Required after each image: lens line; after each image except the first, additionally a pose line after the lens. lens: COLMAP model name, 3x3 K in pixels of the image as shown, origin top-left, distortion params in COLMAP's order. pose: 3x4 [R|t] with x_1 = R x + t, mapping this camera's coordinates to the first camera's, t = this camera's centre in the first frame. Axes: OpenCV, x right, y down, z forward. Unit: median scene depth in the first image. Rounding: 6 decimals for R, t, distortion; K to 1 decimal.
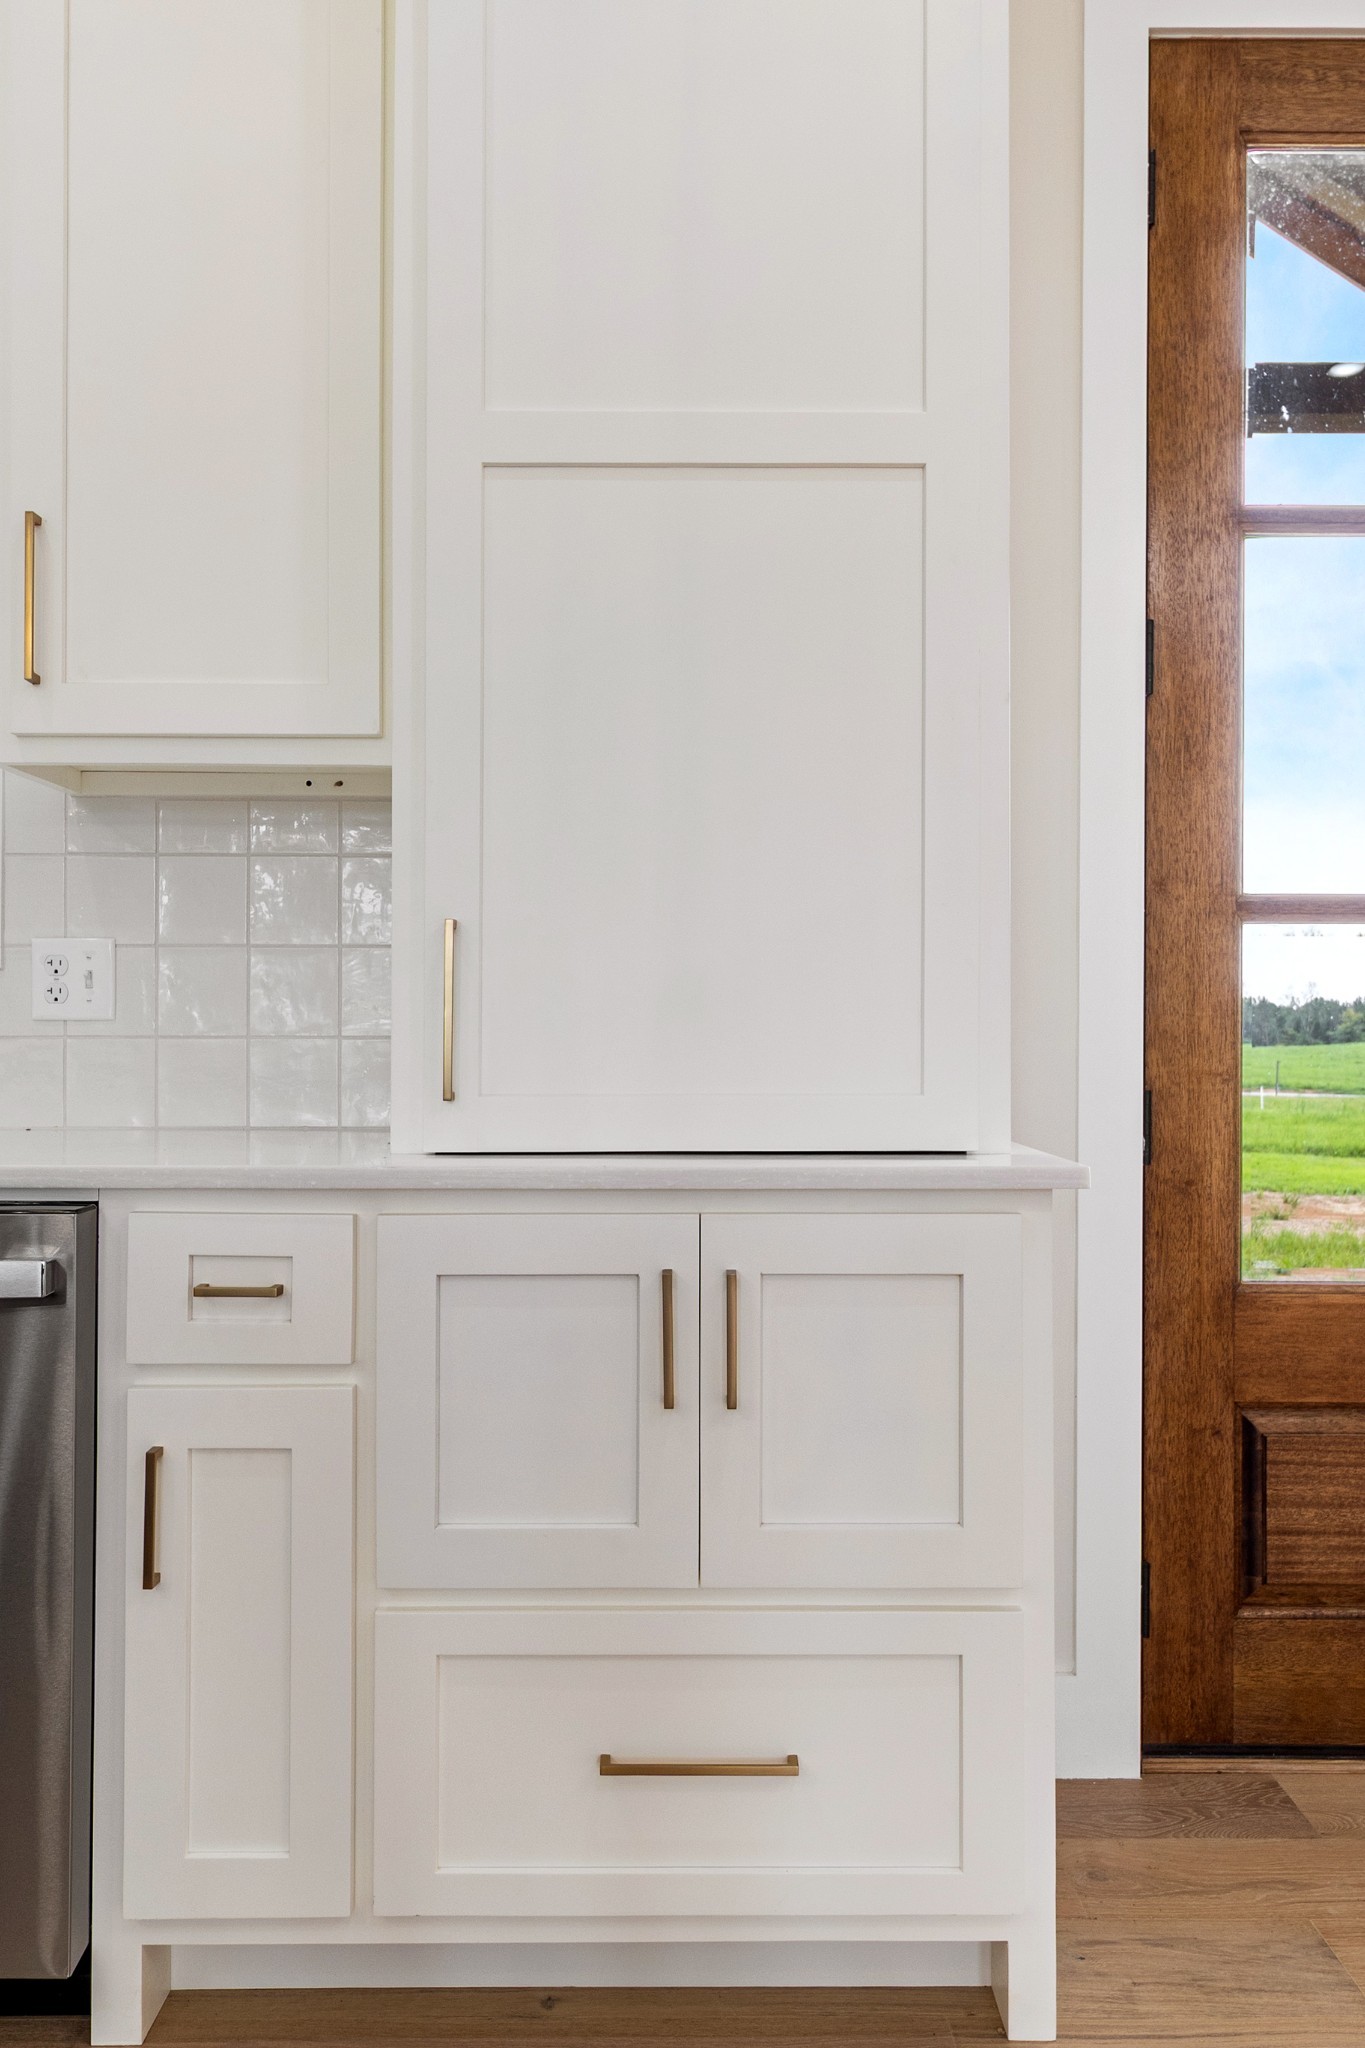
lens RADIAL K [[1699.7, 0, 738.1], [0, 1699.7, 1015.5], [0, 0, 1]] dist [0.009129, 0.001261]
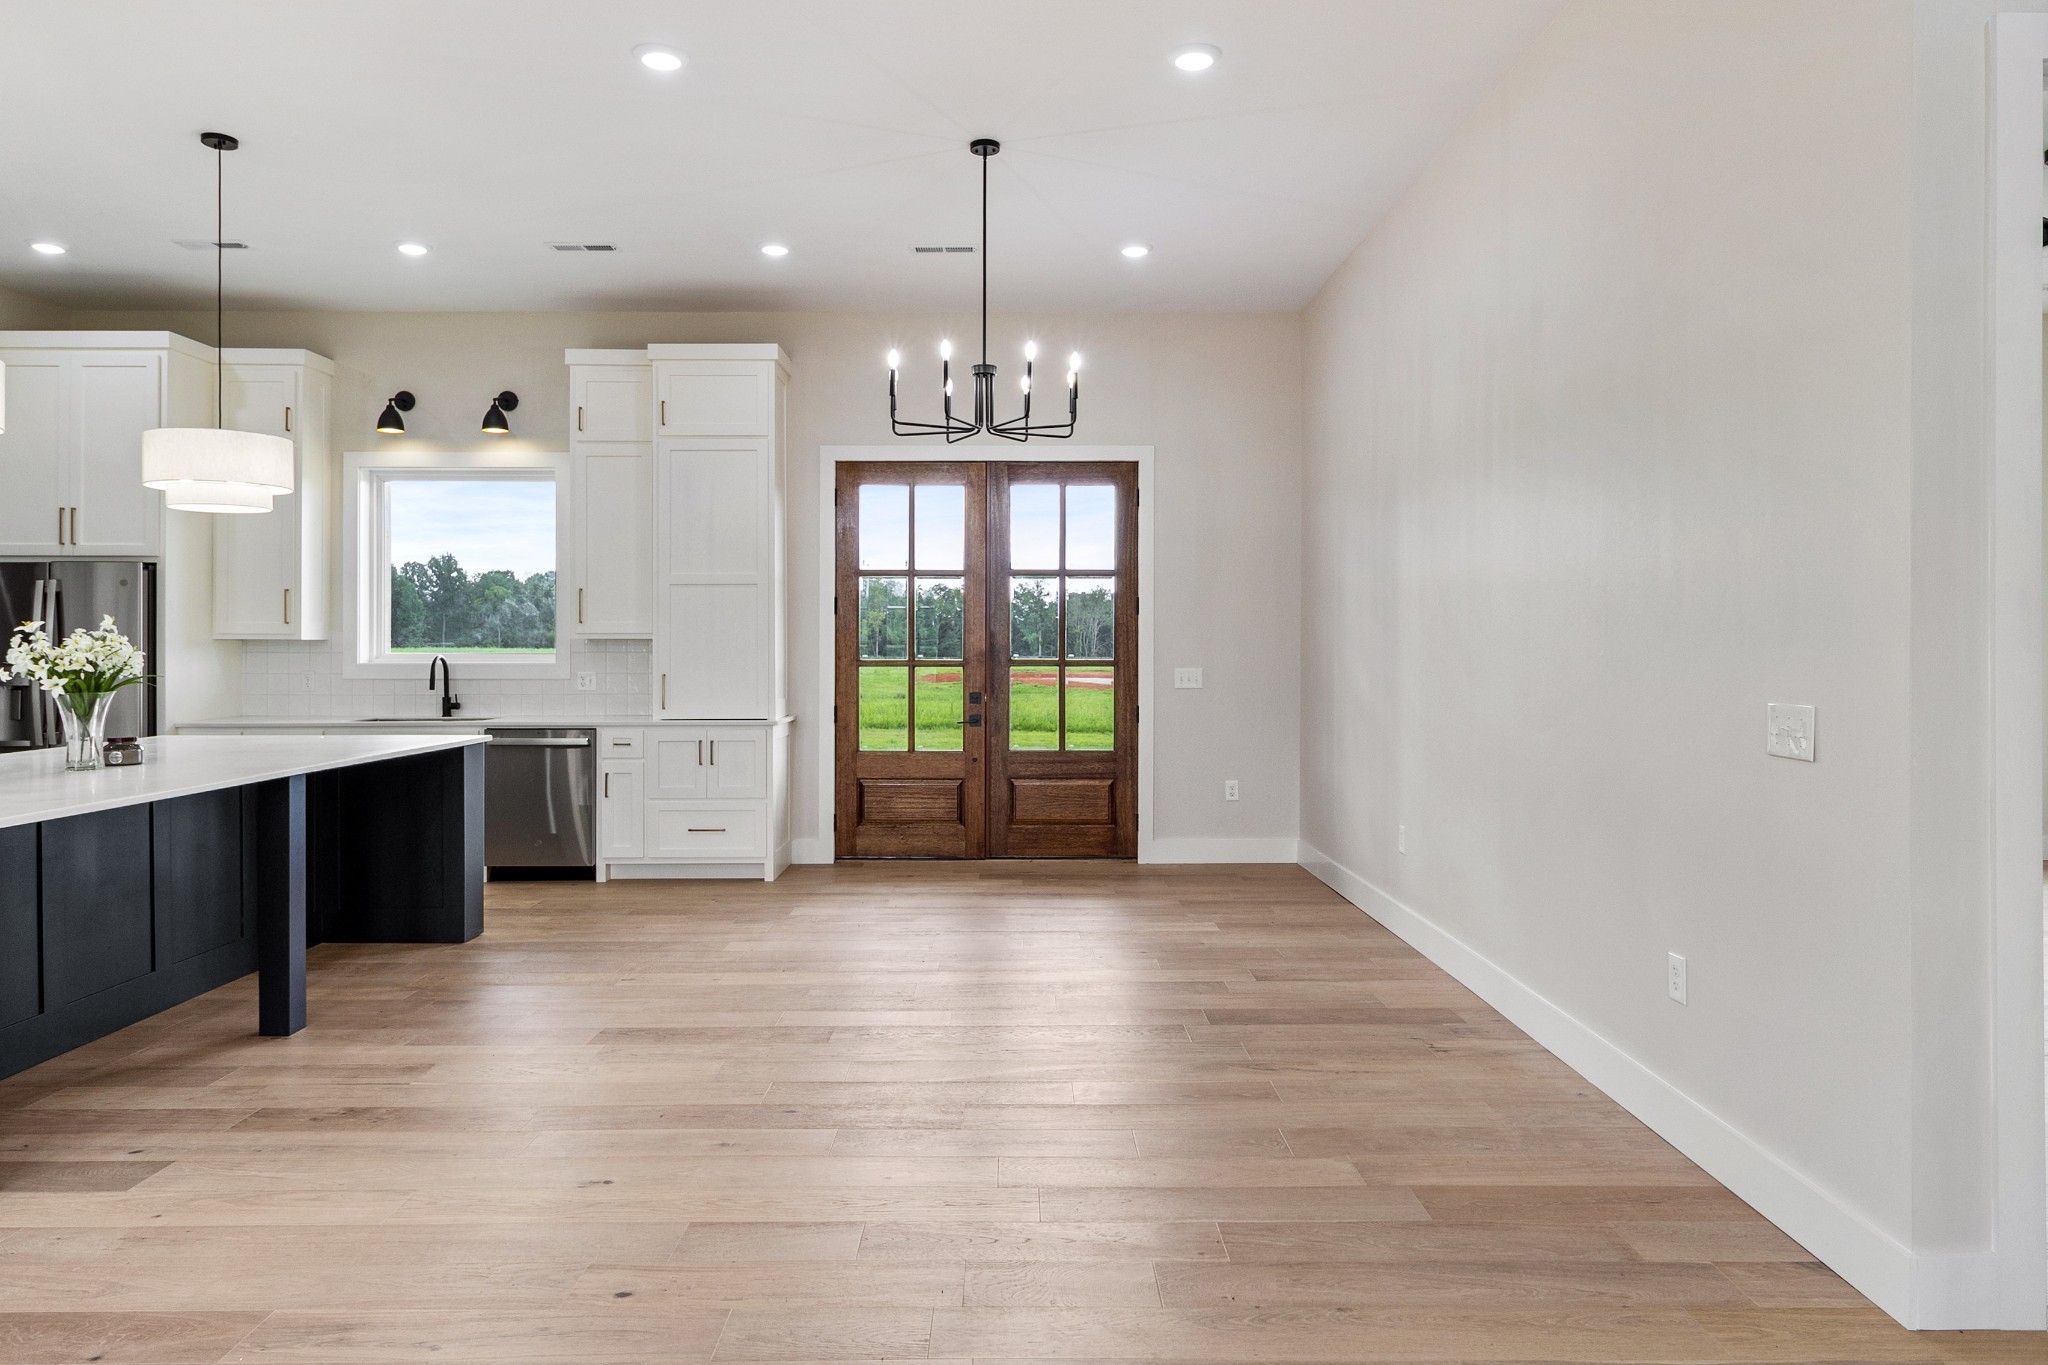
lens RADIAL K [[1203.7, 0, 1019.3], [0, 1203.7, 640.8], [0, 0, 1]] dist [-0.006134, -0.002417]
pose [[0.999967, -0.004059, 0.007062, 0.905222], [0.004029, 0.999983, 0.004317, -0.173114], [-0.007079, -0.004288, 0.999966, -2.717013]]
